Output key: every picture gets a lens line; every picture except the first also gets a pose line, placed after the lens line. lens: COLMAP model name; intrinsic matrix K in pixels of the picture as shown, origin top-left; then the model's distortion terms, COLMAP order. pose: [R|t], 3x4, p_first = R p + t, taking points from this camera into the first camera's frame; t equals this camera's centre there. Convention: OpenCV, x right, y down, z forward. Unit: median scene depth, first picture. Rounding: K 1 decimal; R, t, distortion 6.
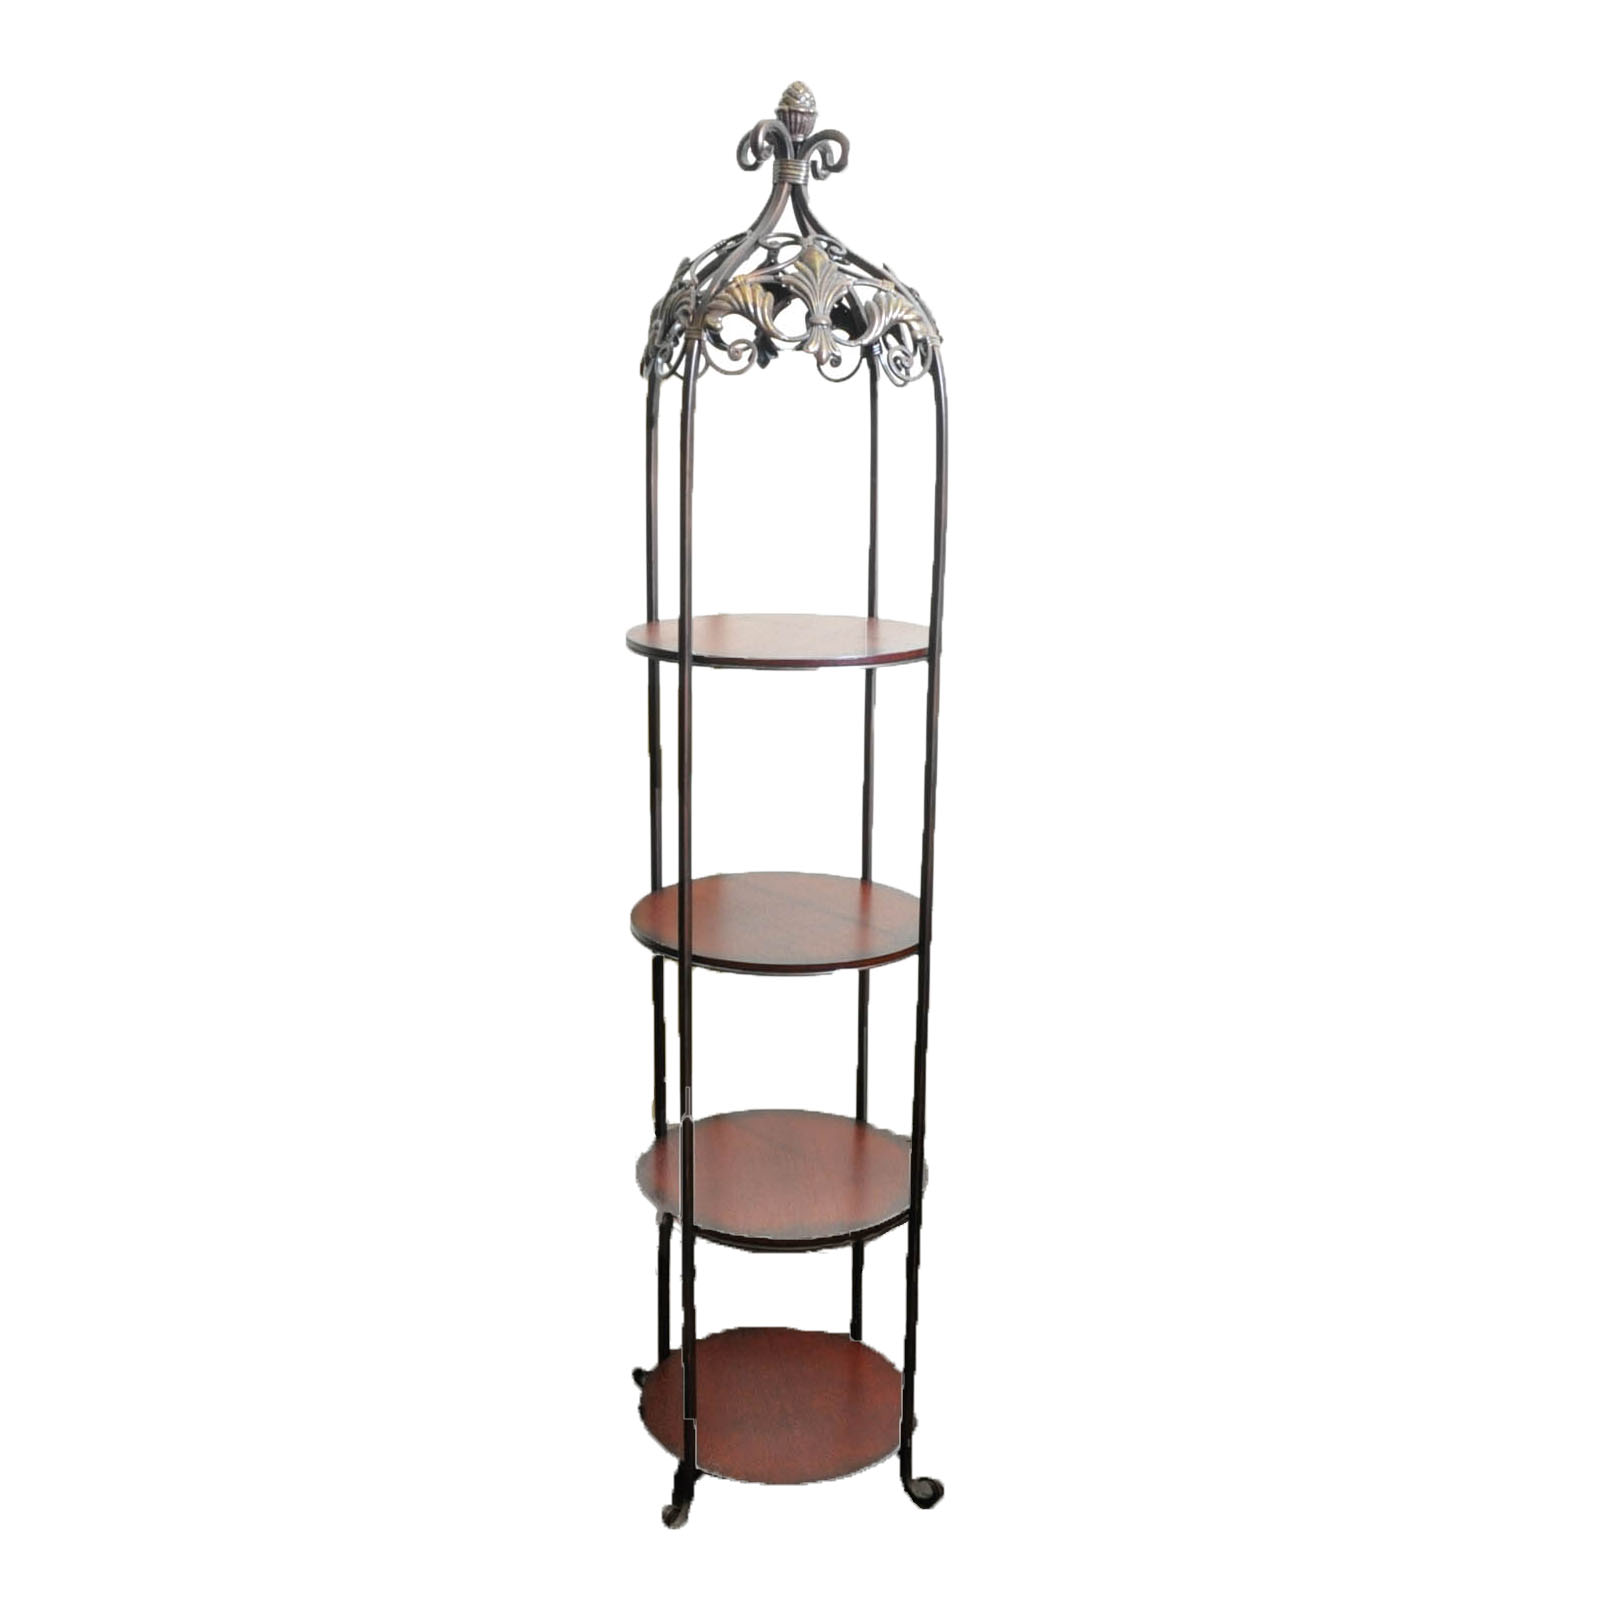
lens RADIAL K [[1688.2, 0, 814.8], [0, 1688.2, 805.7], [0, 0, 1]] dist [-0.030537, 0.000000]
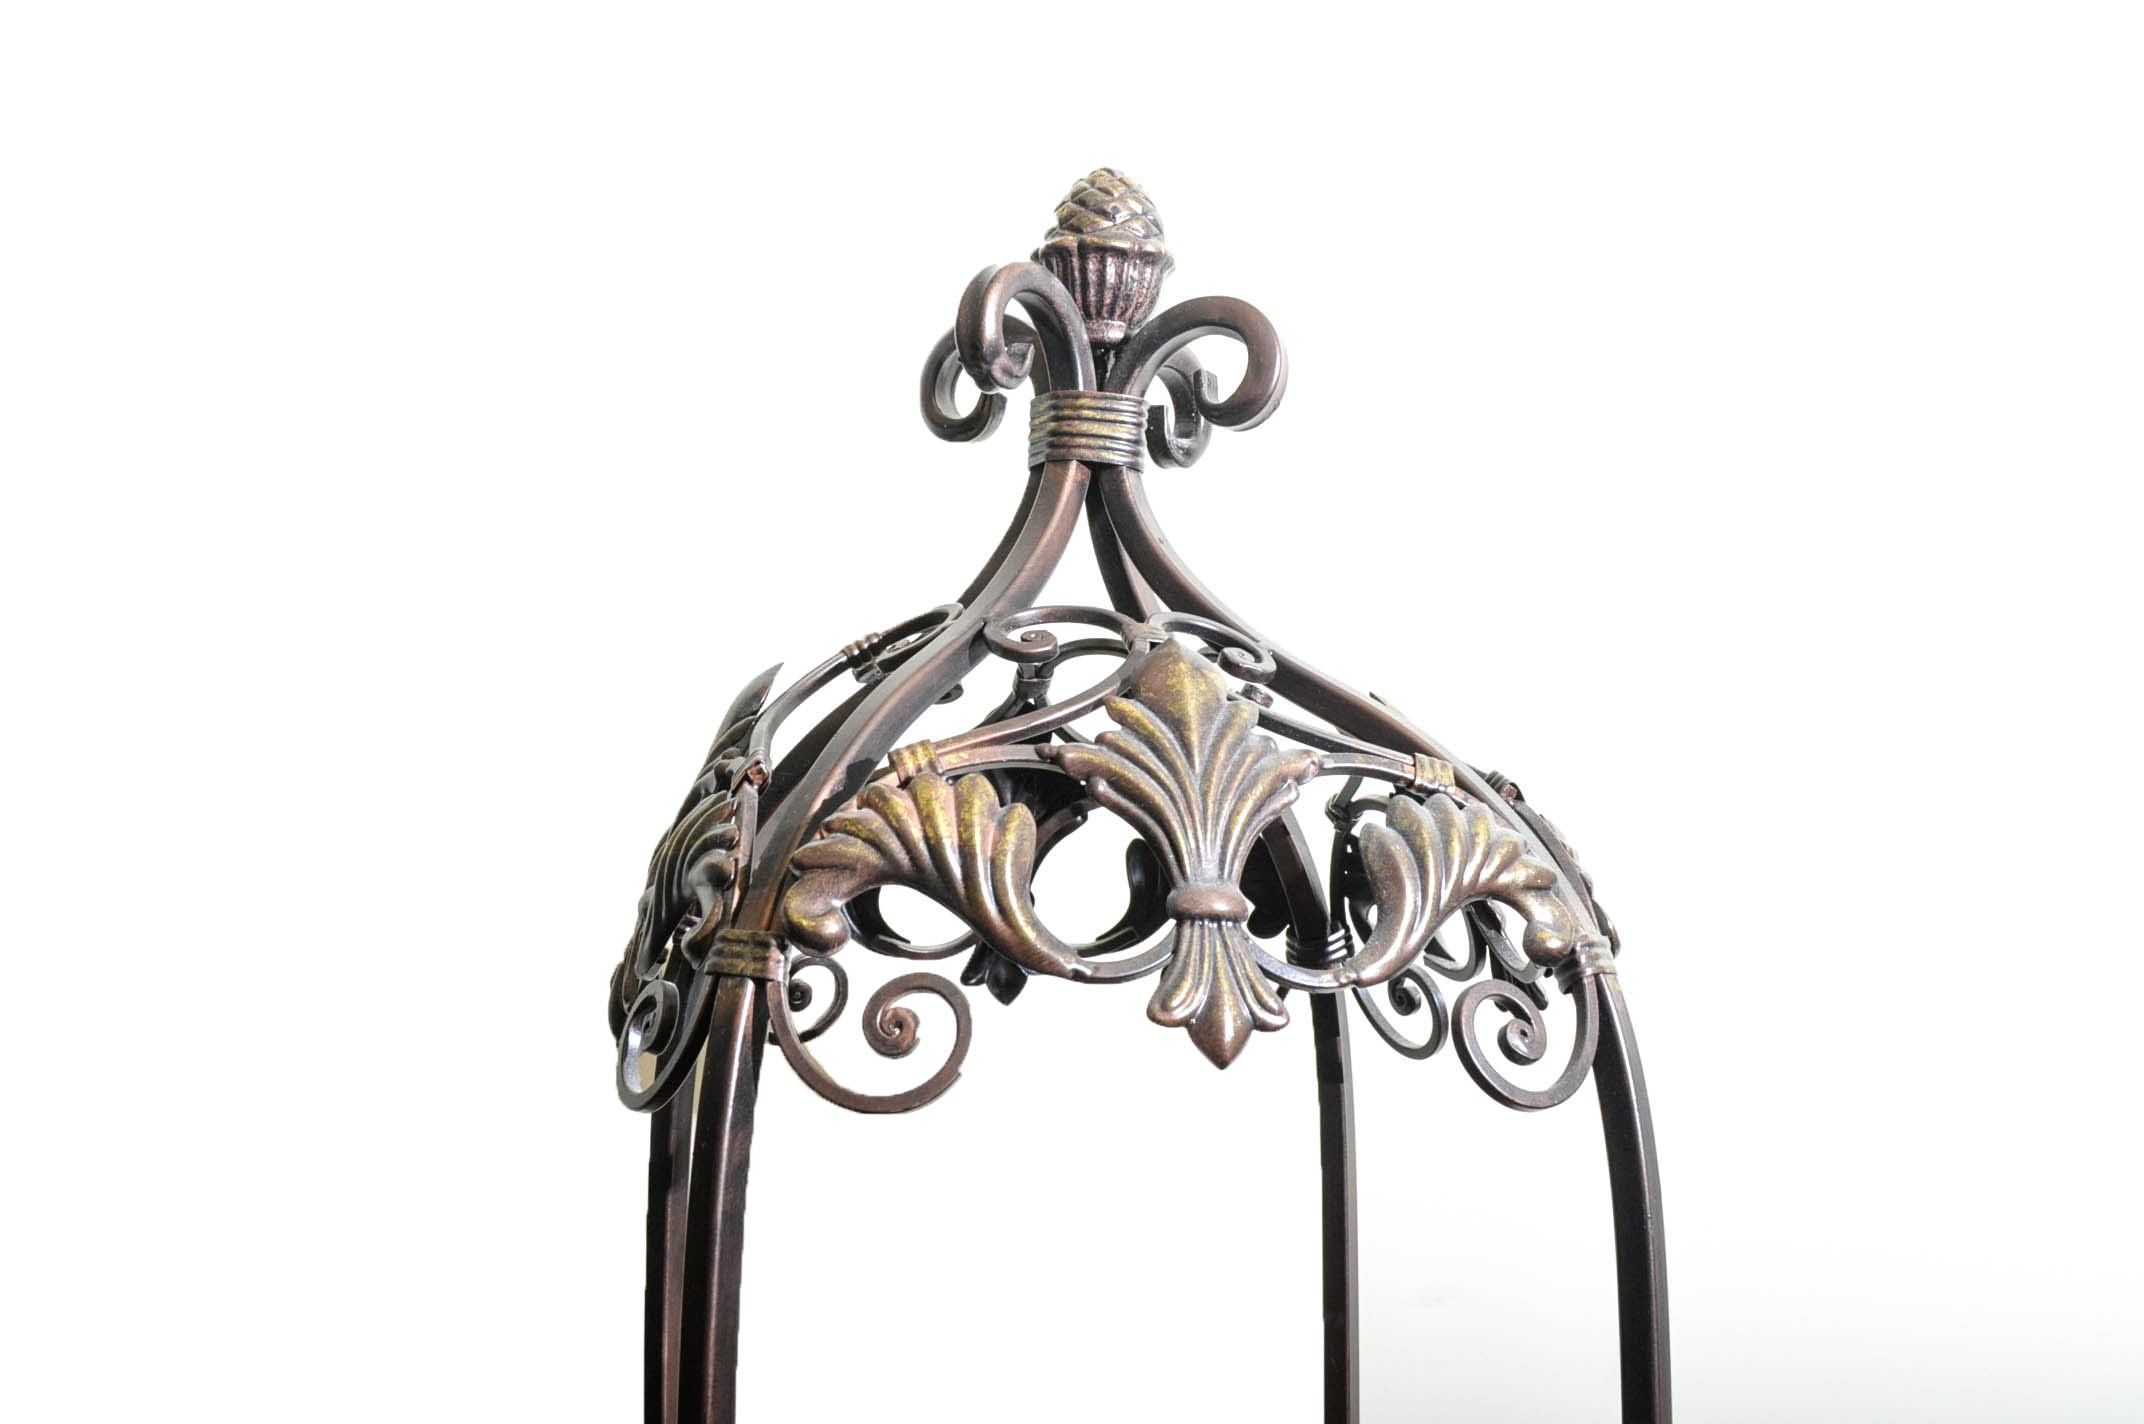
lens RADIAL K [[2278.1, 0, 1072.8], [0, 2278.1, 705.9], [0, 0, 1]] dist [-0.015875, 0.000000]
pose [[0.999892, -0.013628, -0.005482, -0.015494], [0.011250, 0.950416, -0.310778, -0.195668], [0.009445, 0.310683, 0.950467, 0.613989]]
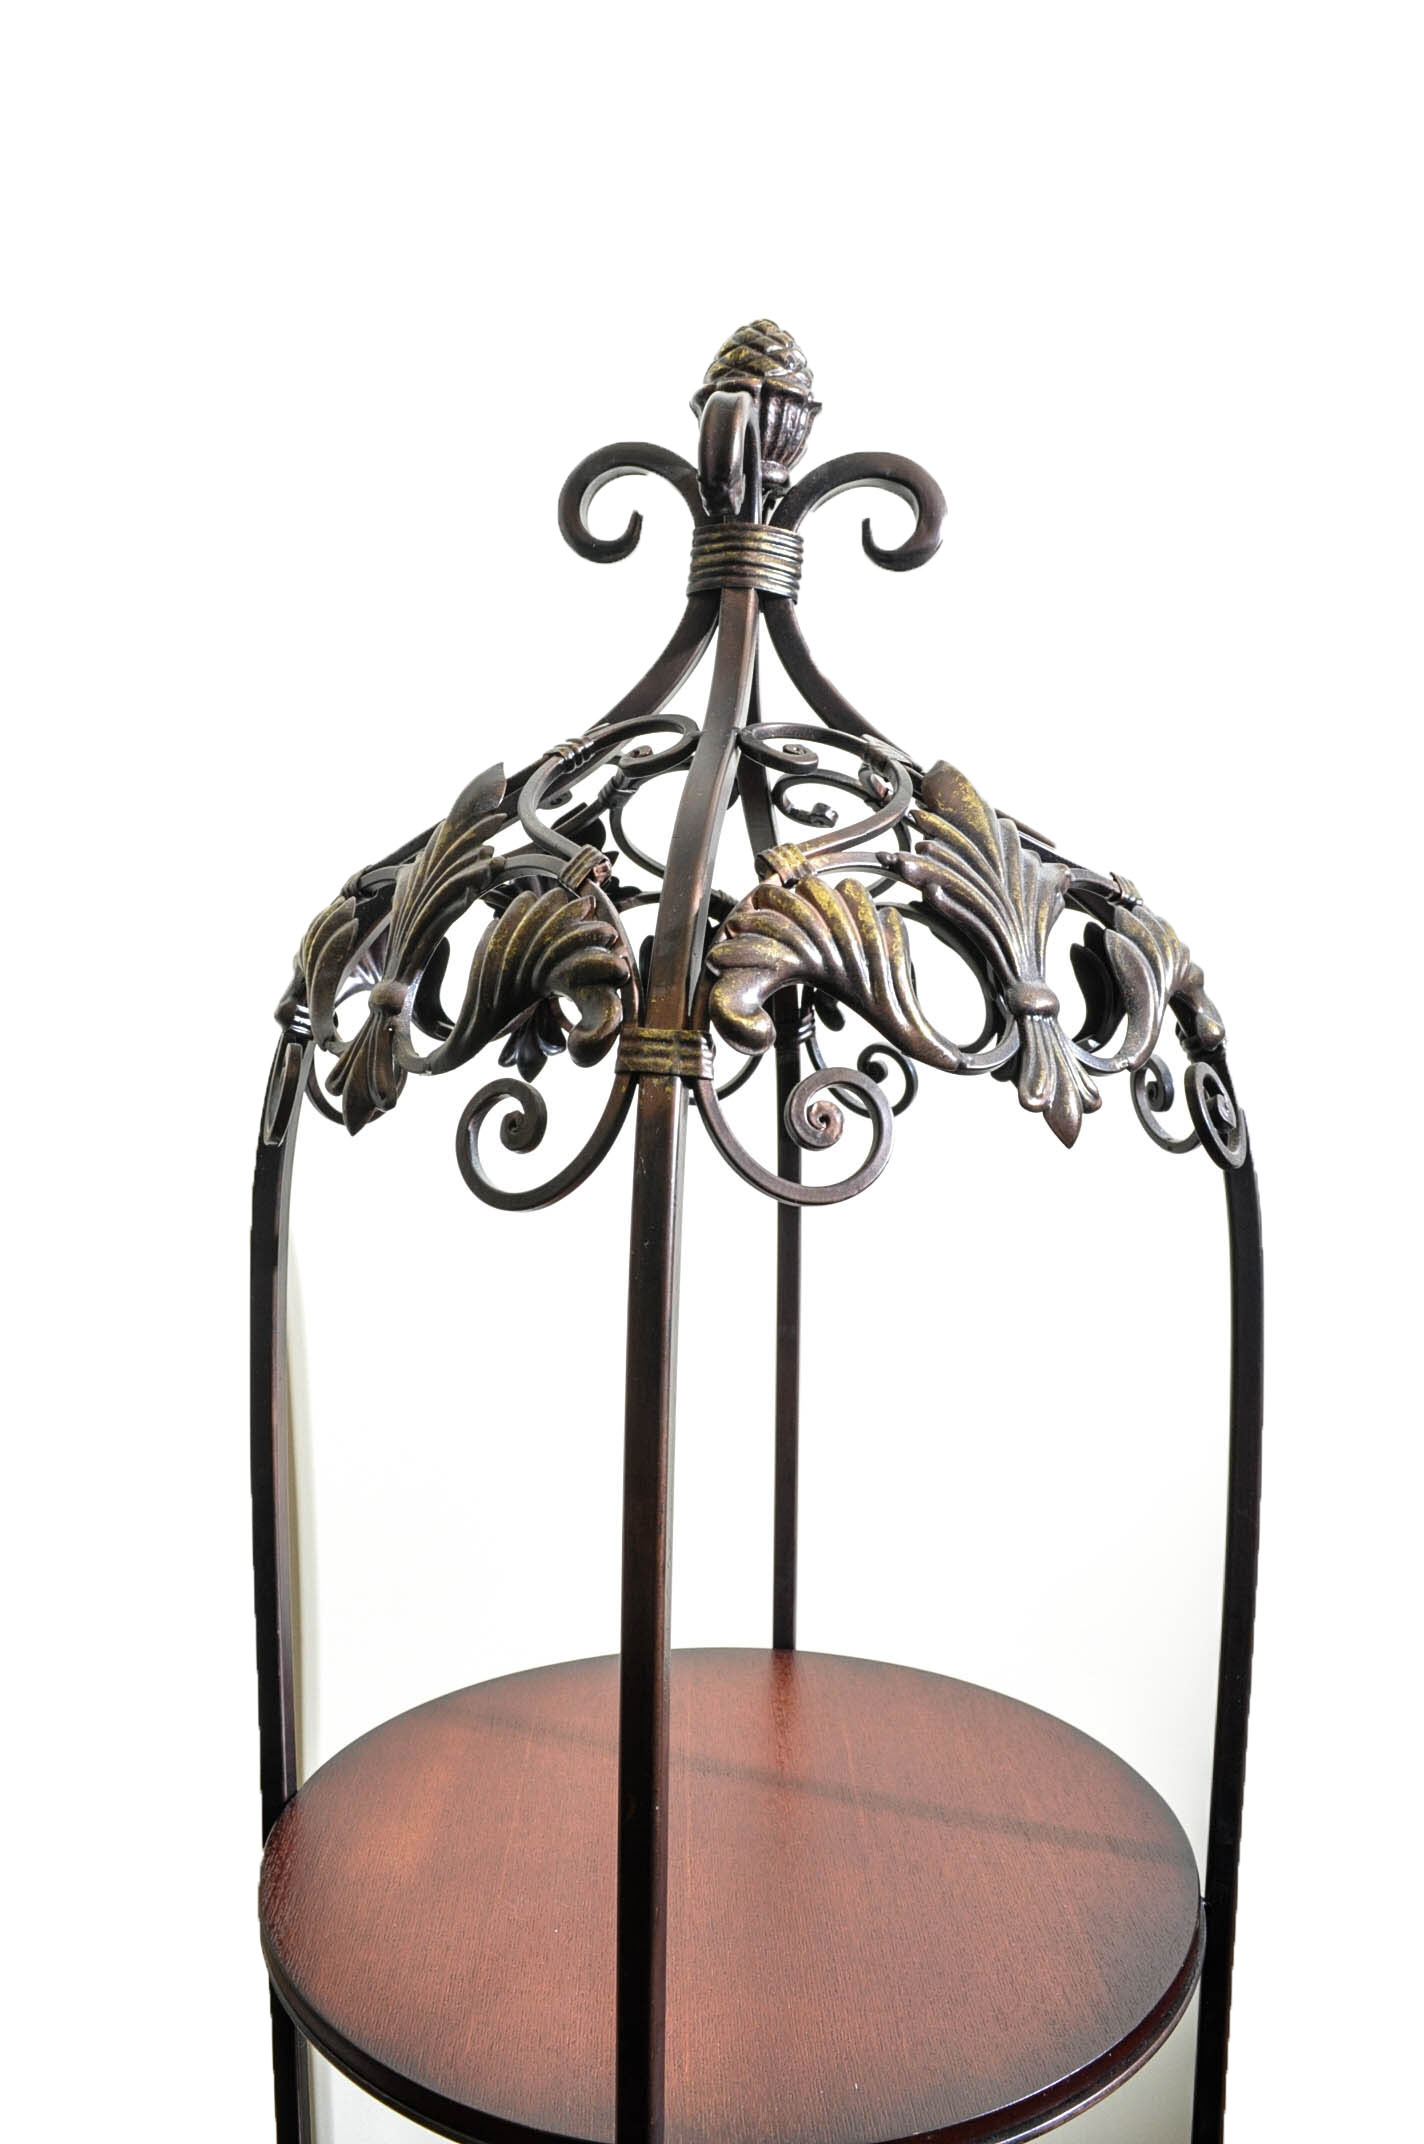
lens RADIAL K [[1679.3, 0, 712.2], [0, 1679.3, 1067.7], [0, 0, 1]] dist [-0.085157, 0.000184]
pose [[0.917924, -0.031333, 0.395516, -0.163972], [0.099149, 0.983363, -0.152204, -0.226322], [-0.384167, 0.178926, 0.905760, 0.721190]]
